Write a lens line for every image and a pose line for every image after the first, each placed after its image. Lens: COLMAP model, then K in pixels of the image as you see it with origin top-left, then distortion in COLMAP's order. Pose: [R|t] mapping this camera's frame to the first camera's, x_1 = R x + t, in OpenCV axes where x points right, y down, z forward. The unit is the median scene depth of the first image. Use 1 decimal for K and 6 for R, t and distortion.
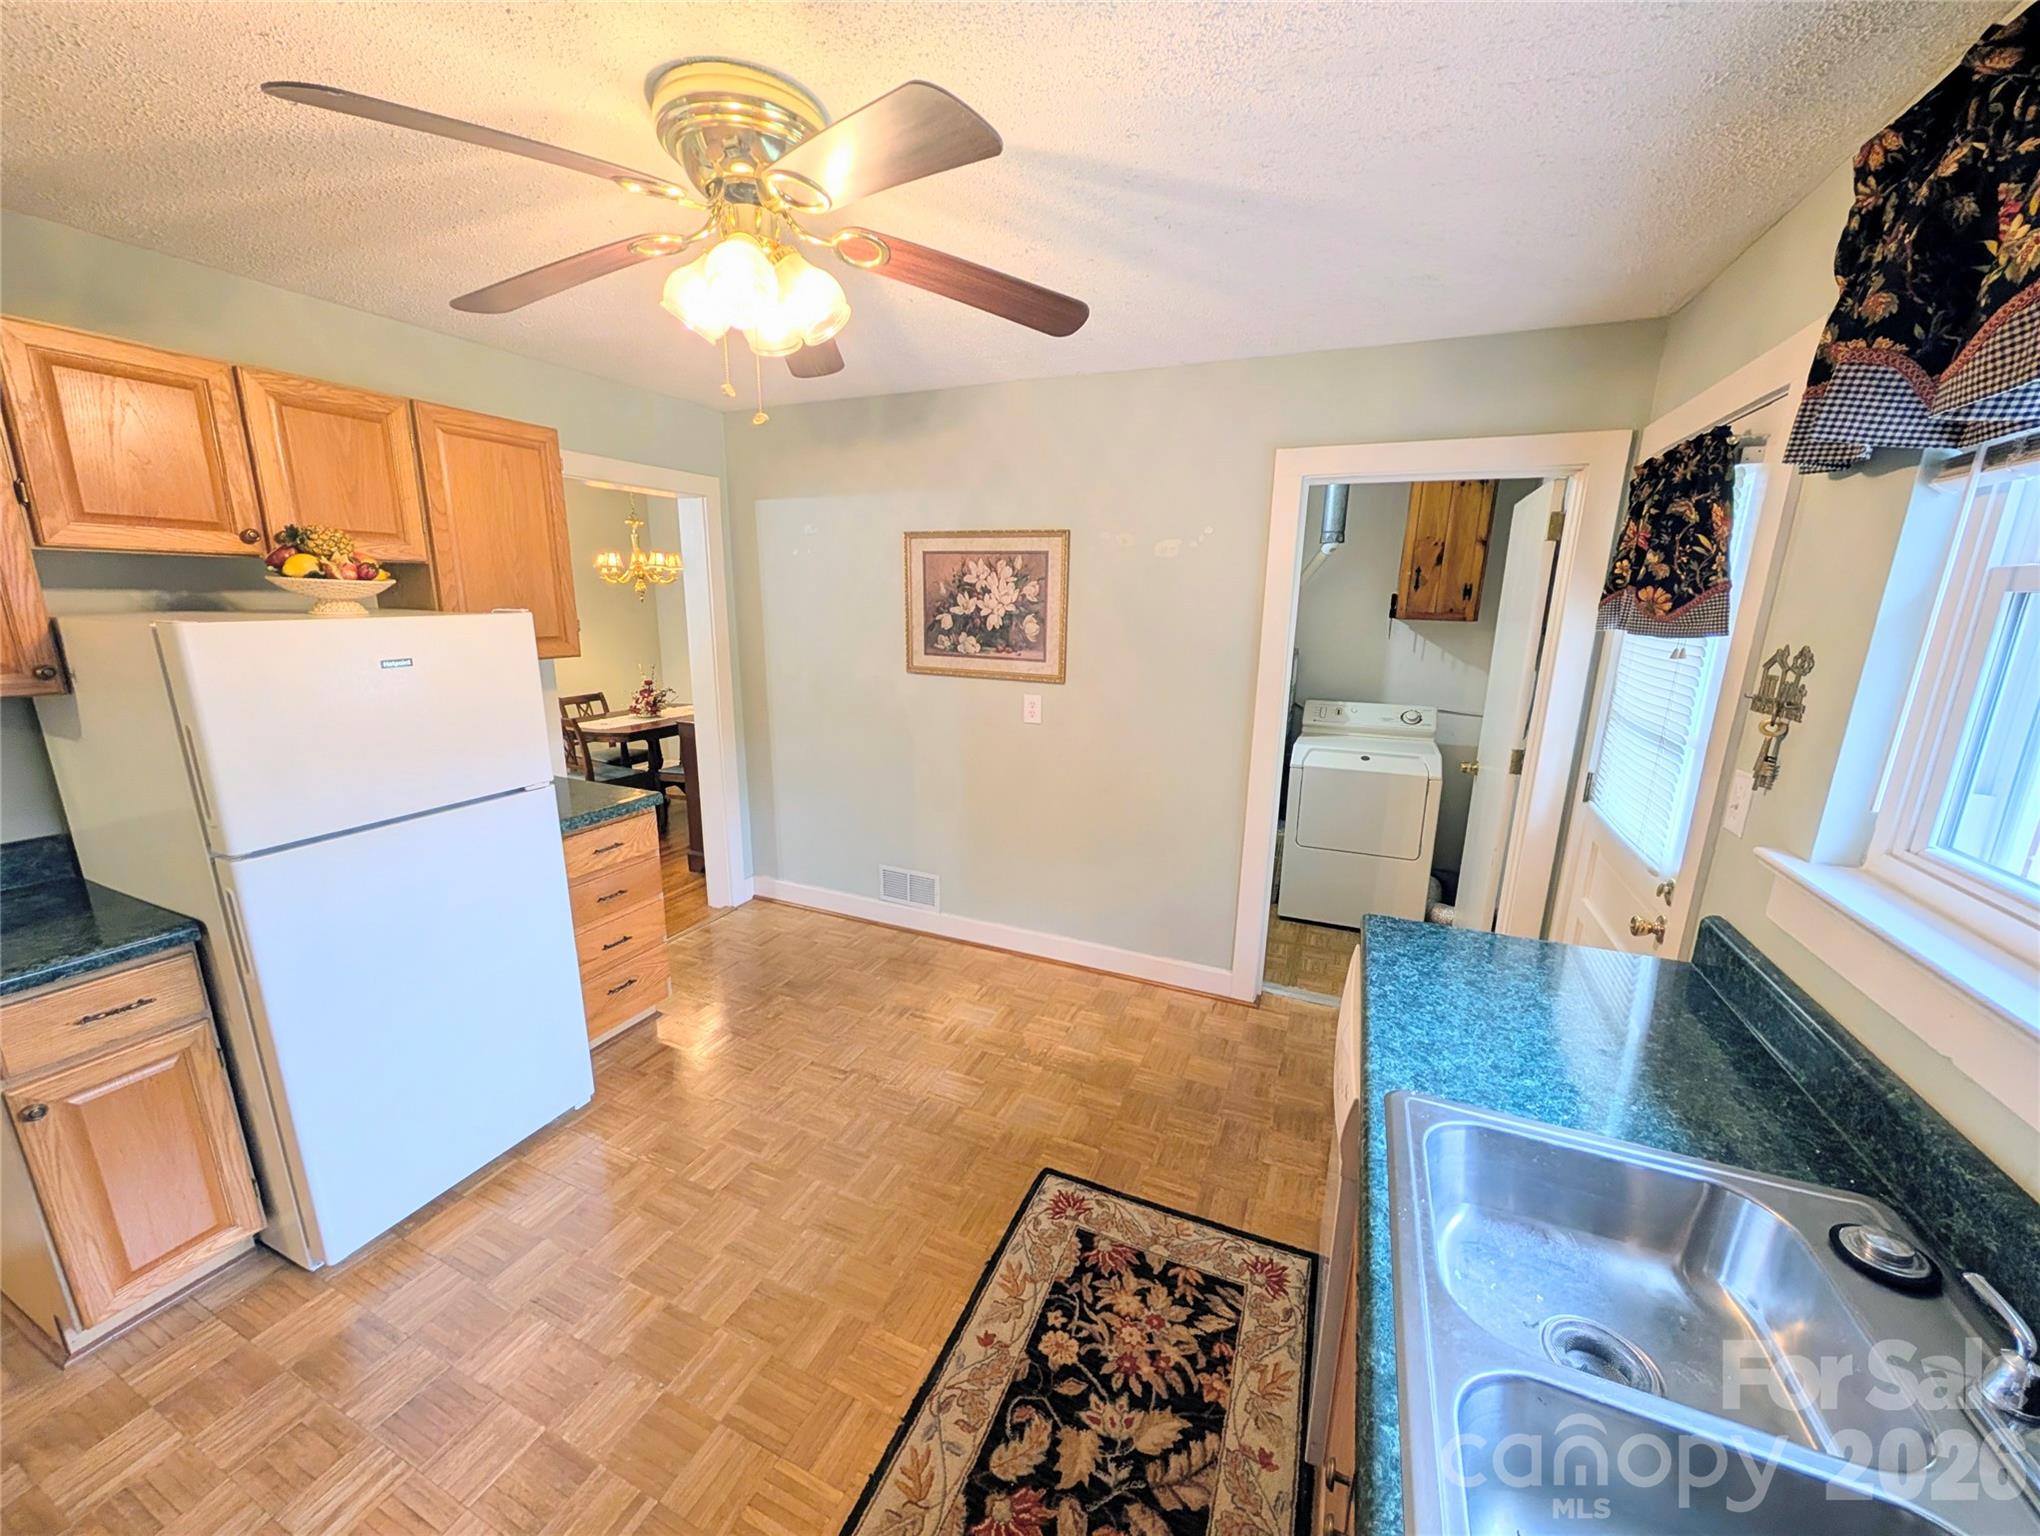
lens RADIAL K [[770.5, 0, 1018.1], [0, 770.5, 774.5], [0, 0, 1]] dist [0.001554, 0.000594]
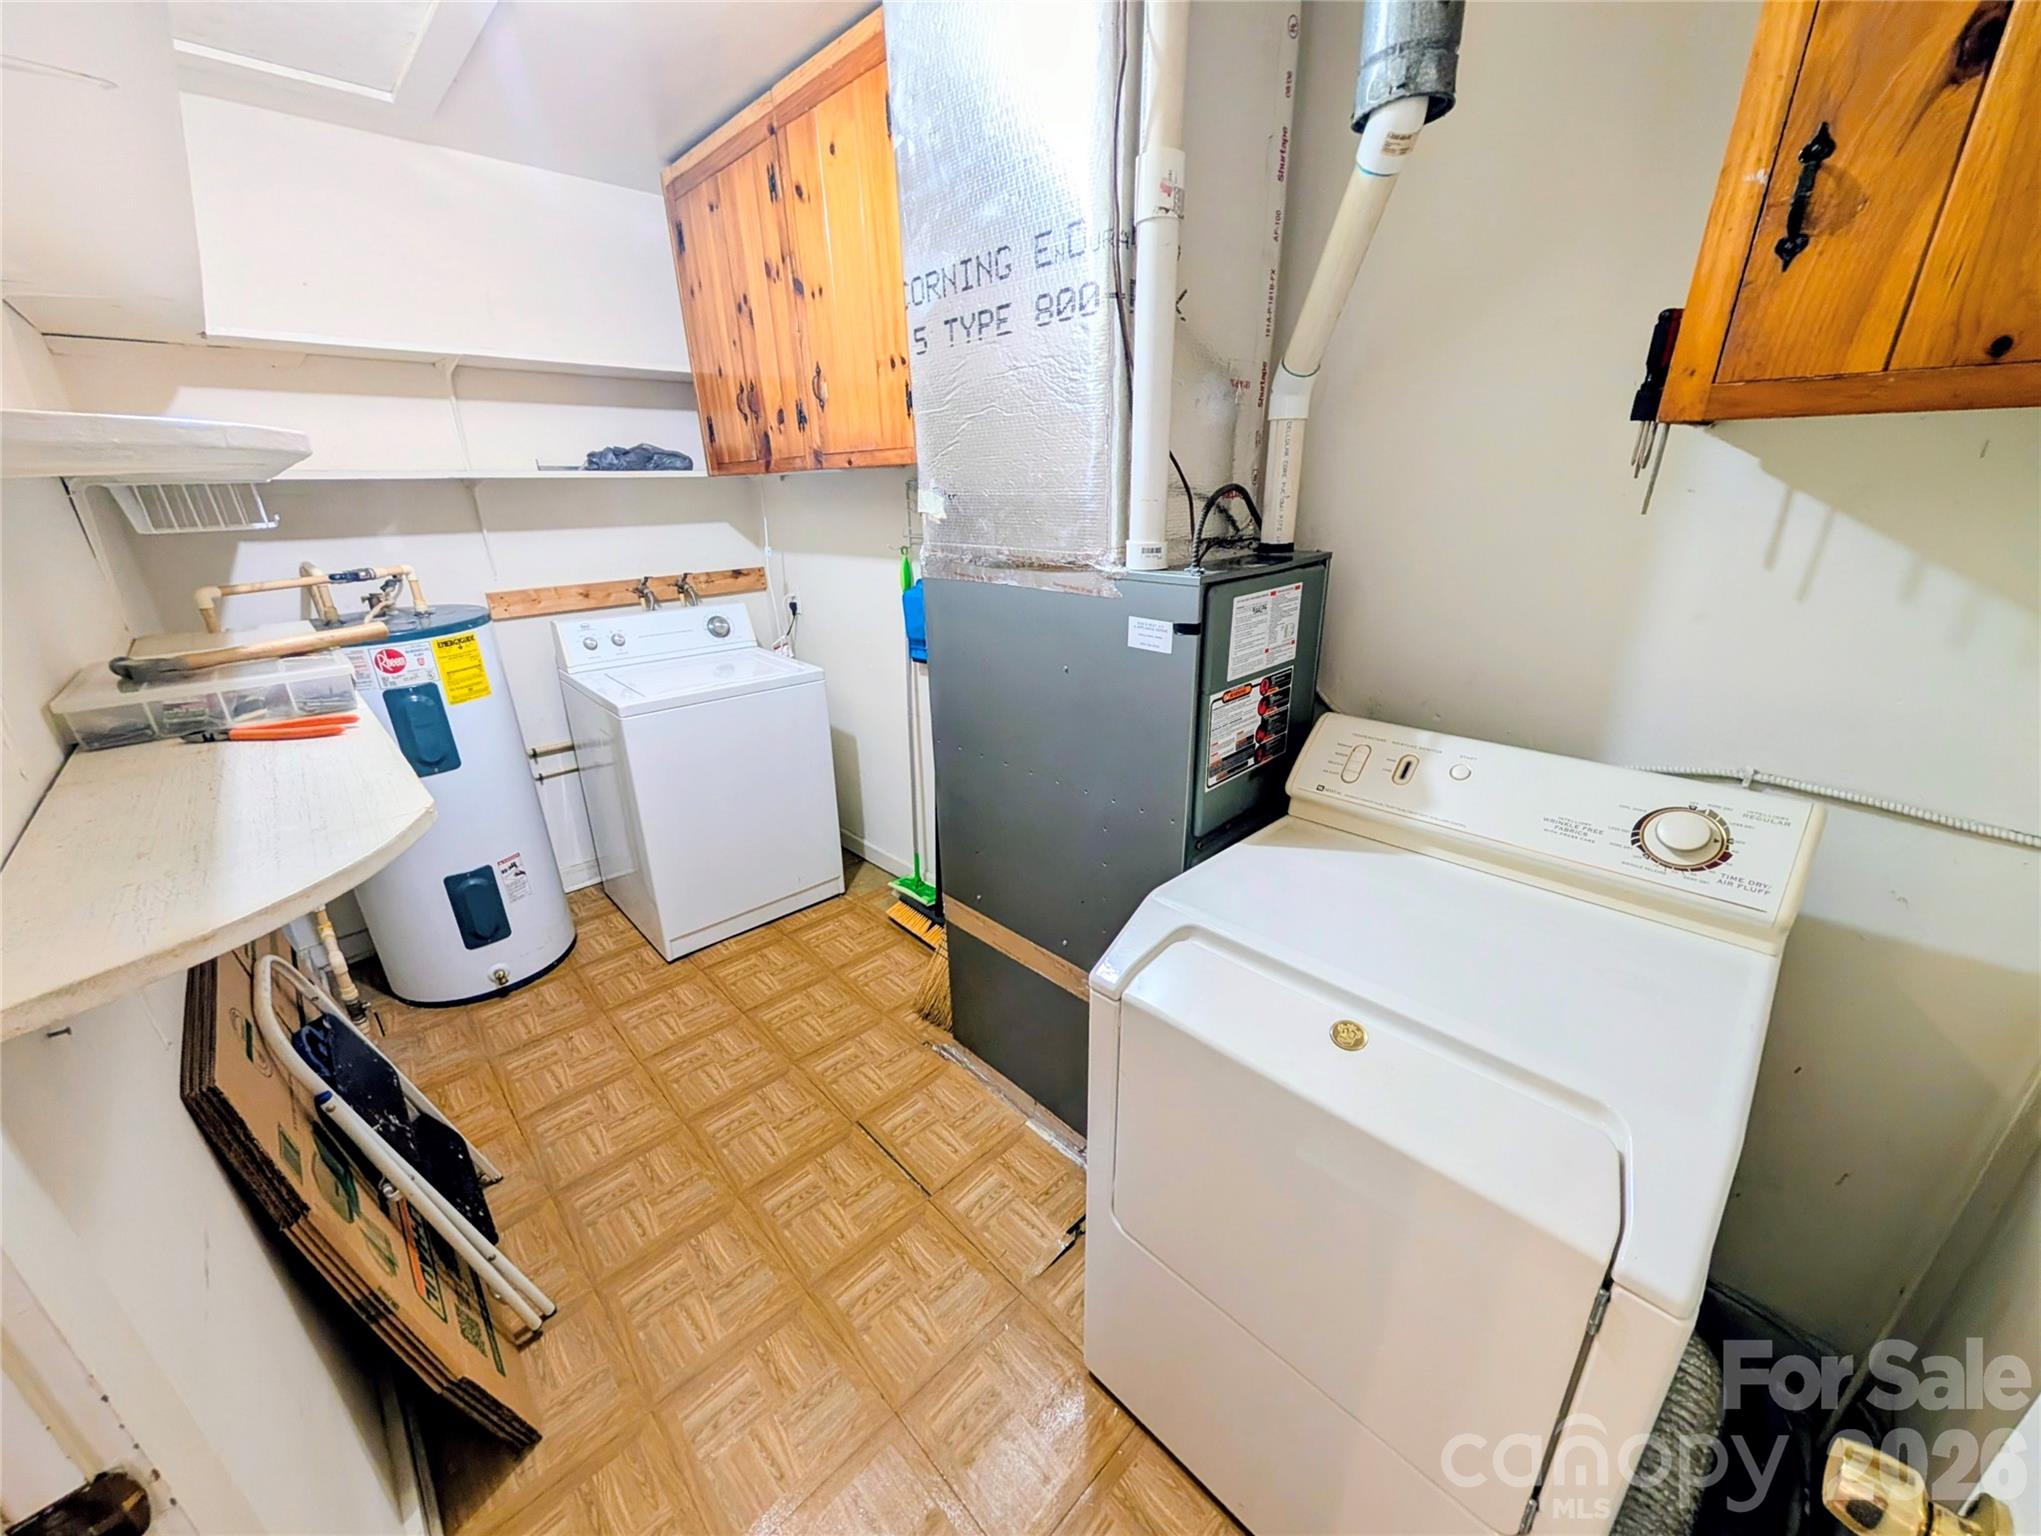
lens RADIAL K [[770.8, 0, 1018.6], [0, 770.8, 774.5], [0, 0, 1]] dist [0.001554, 0.000594]
pose [[0.926582, 0.101268, -0.362201, 0.214232], [-0.051977, 0.988306, 0.143353, -0.063921], [0.372483, -0.114002, 0.921010, 0.371079]]
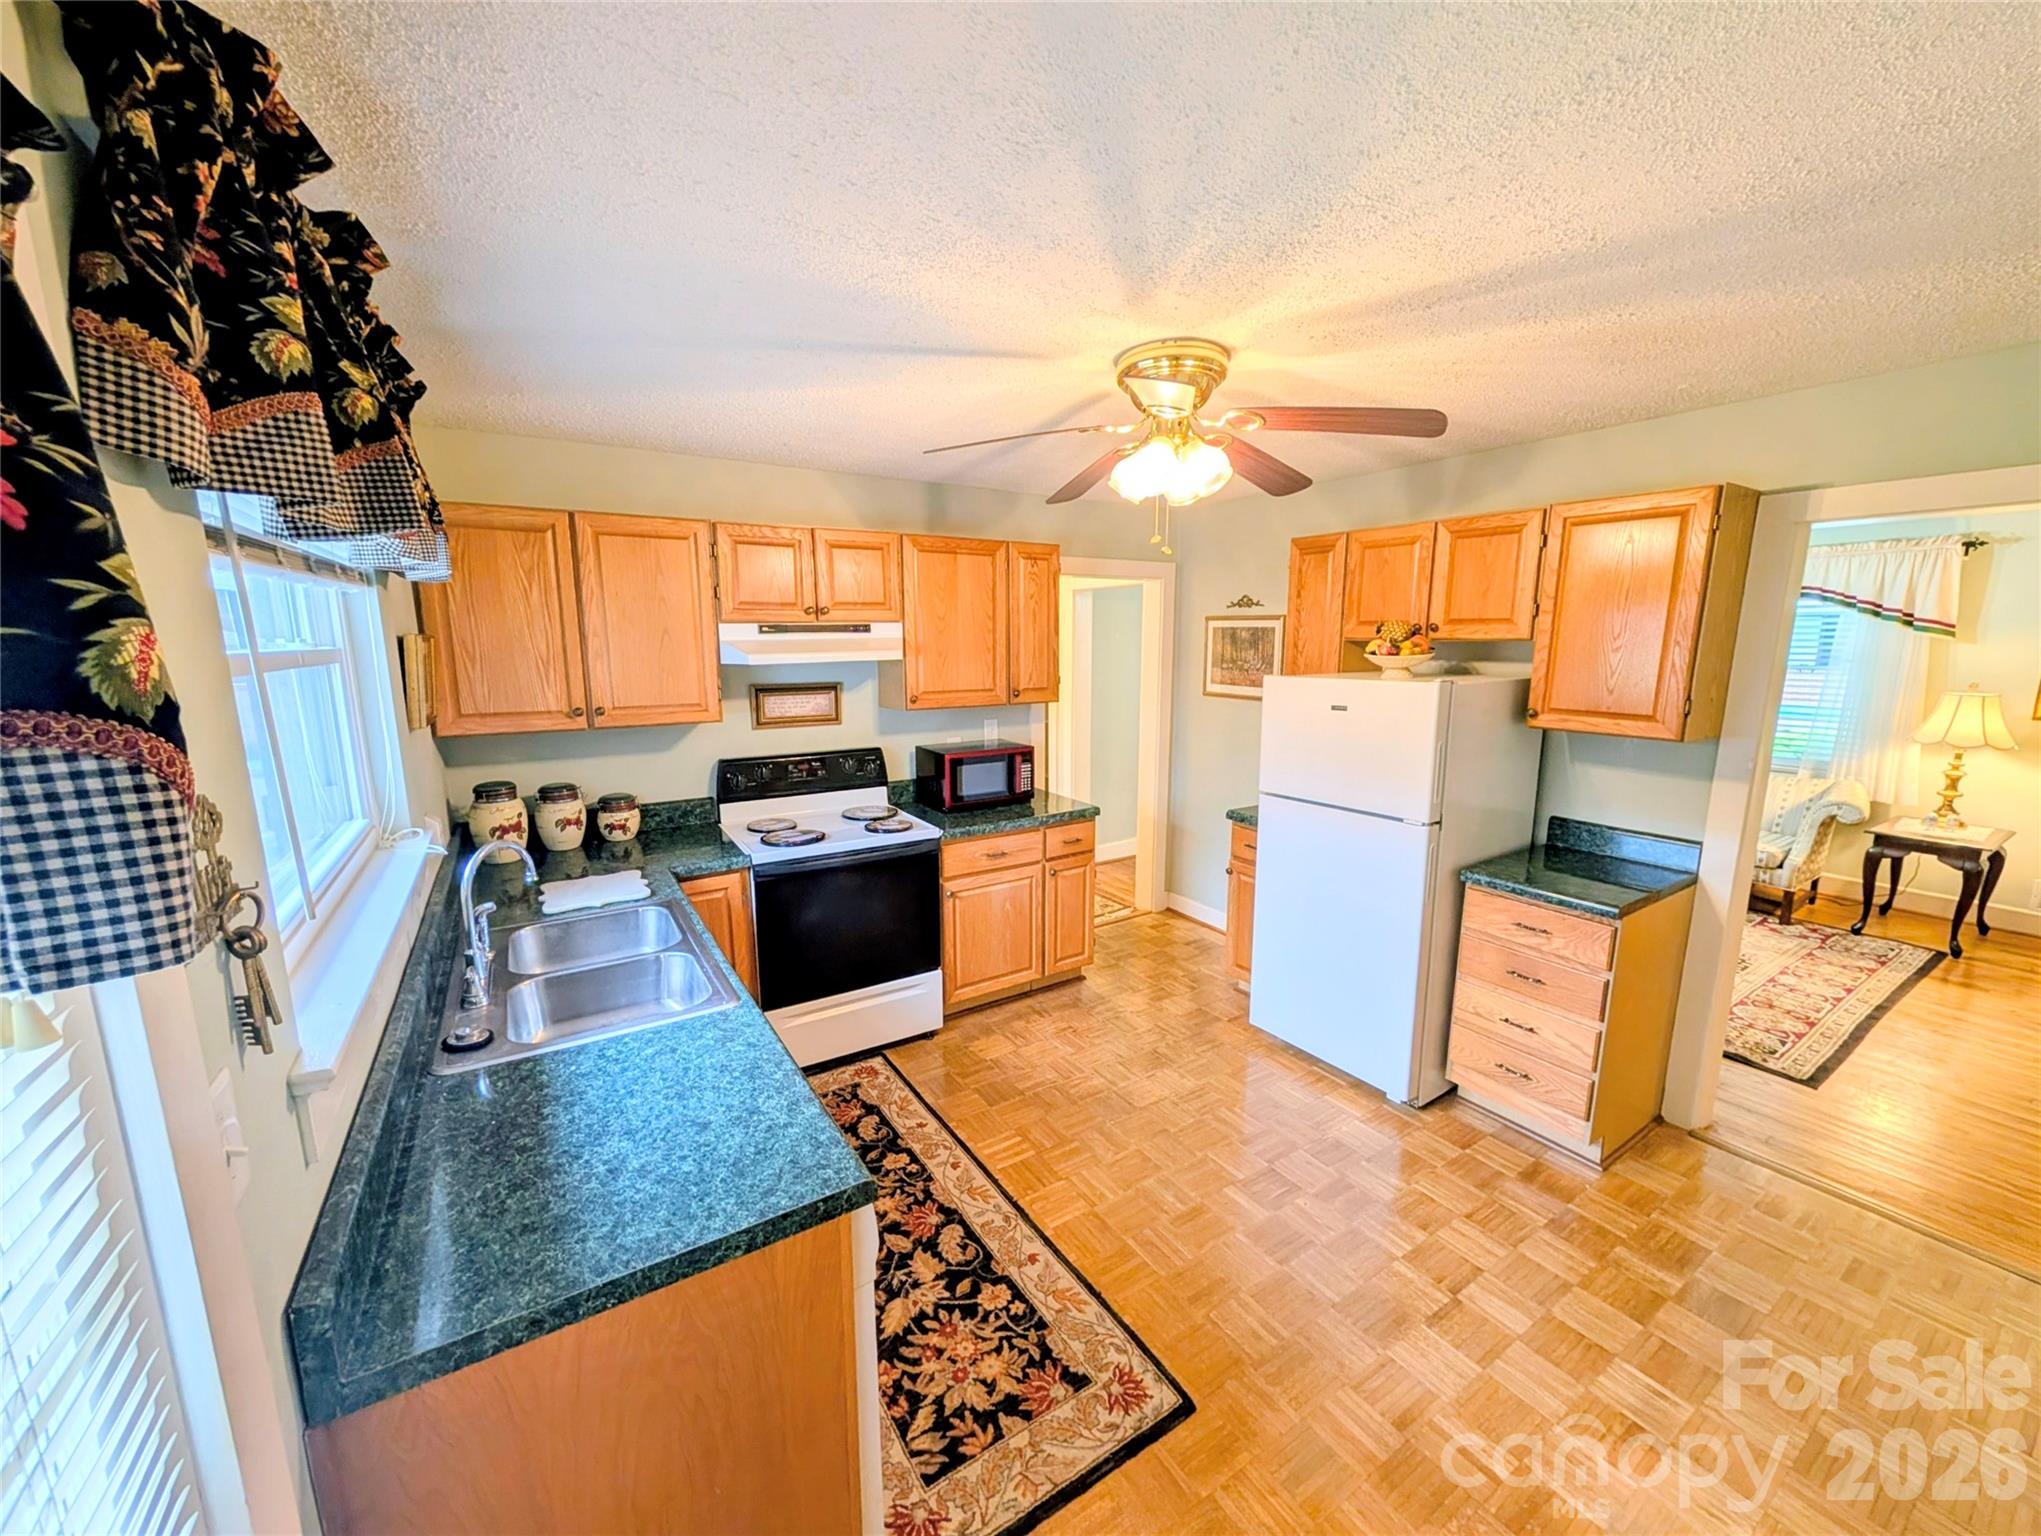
lens RADIAL K [[770.8, 0, 1018.6], [0, 770.8, 774.5], [0, 0, 1]] dist [0.001554, 0.000594]
pose [[-0.557129, 0.134256, -0.819502, 0.894902], [-0.195753, 0.937803, 0.286717, -0.356184], [0.807024, 0.320158, -0.496196, 1.358566]]
